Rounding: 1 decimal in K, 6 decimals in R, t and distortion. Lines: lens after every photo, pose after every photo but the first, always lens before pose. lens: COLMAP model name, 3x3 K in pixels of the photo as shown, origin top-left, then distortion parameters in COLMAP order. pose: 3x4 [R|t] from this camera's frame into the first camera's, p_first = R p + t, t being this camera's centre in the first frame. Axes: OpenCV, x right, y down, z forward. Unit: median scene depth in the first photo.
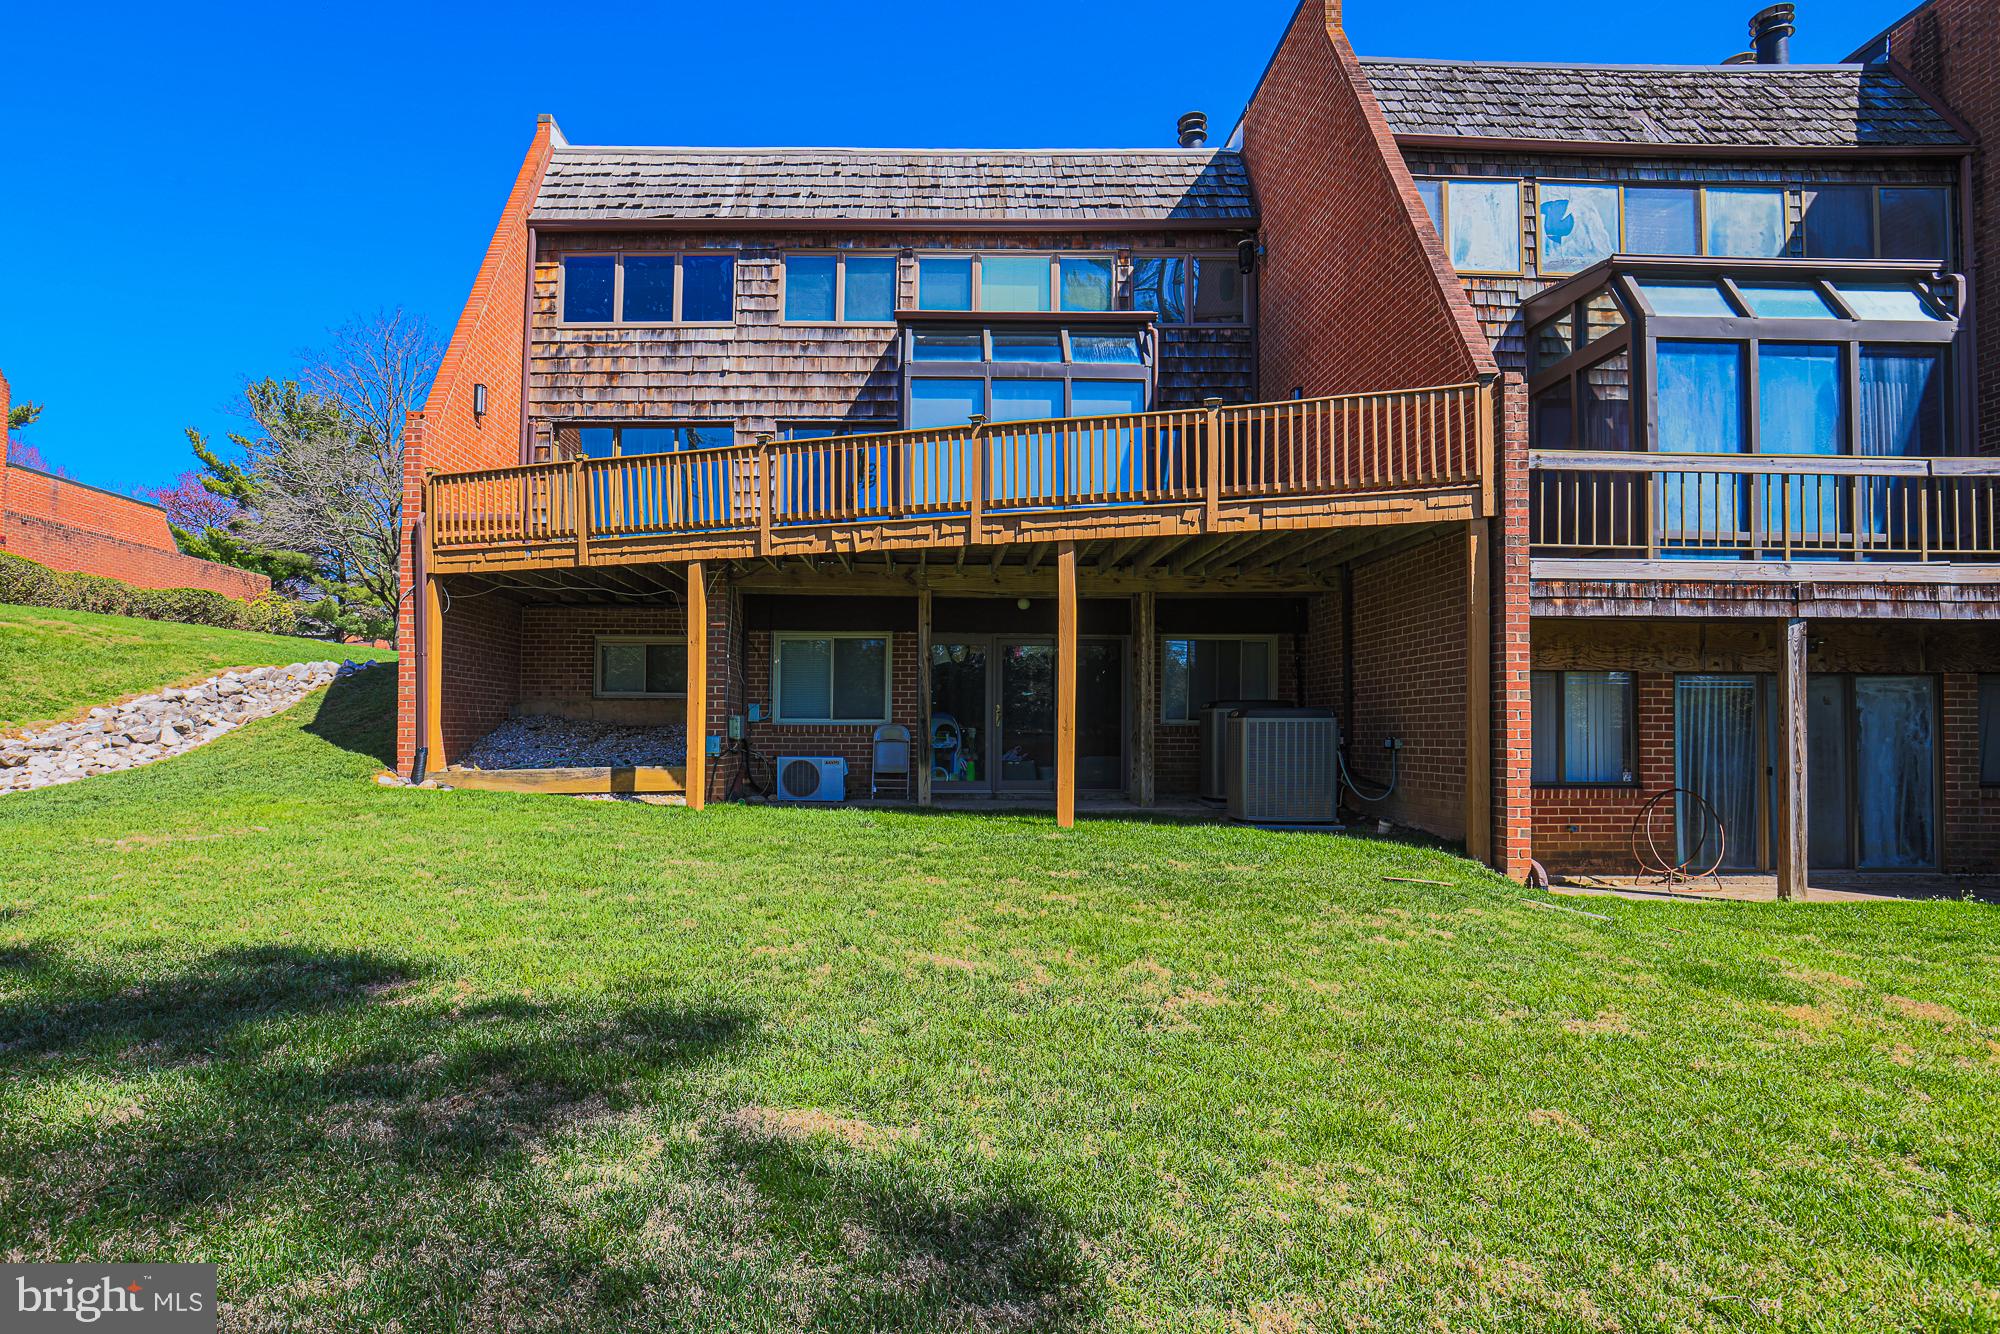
lens RADIAL K [[936.9, 0, 937.7], [0, 936.9, 715.0], [0, 0, 1]] dist [-0.027113, 0.006520]
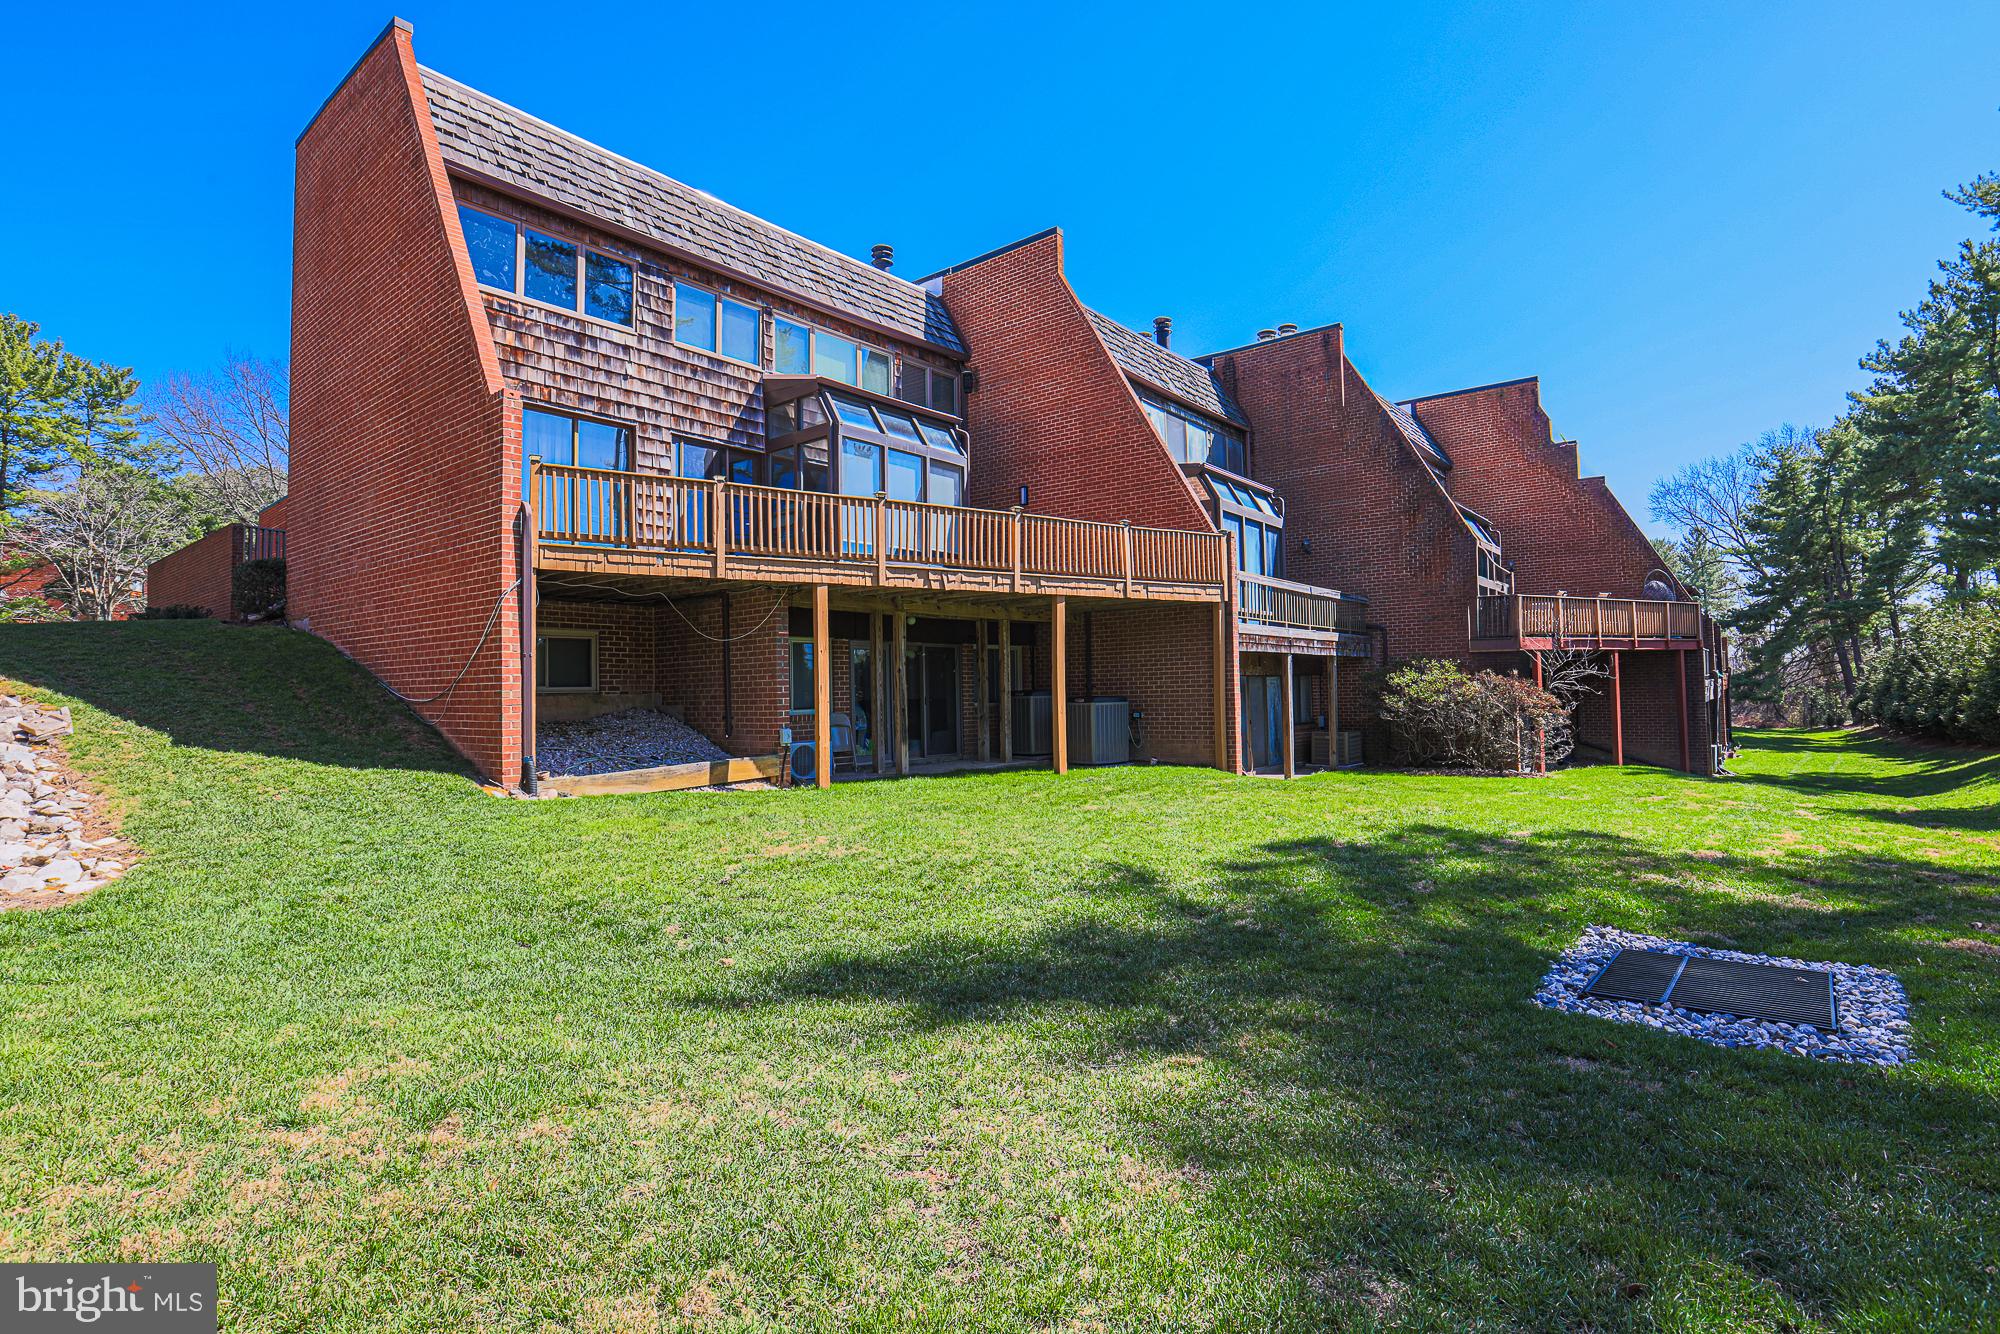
lens RADIAL K [[936.9, 0, 987.9], [0, 936.9, 670.9], [0, 0, 1]] dist [-0.027113, 0.006520]
pose [[0.651592, 0.001627, 0.758568, -0.964308], [0.013835, 0.999806, -0.014029, -0.029816], [-0.758443, 0.019635, 0.651443, 0.046624]]
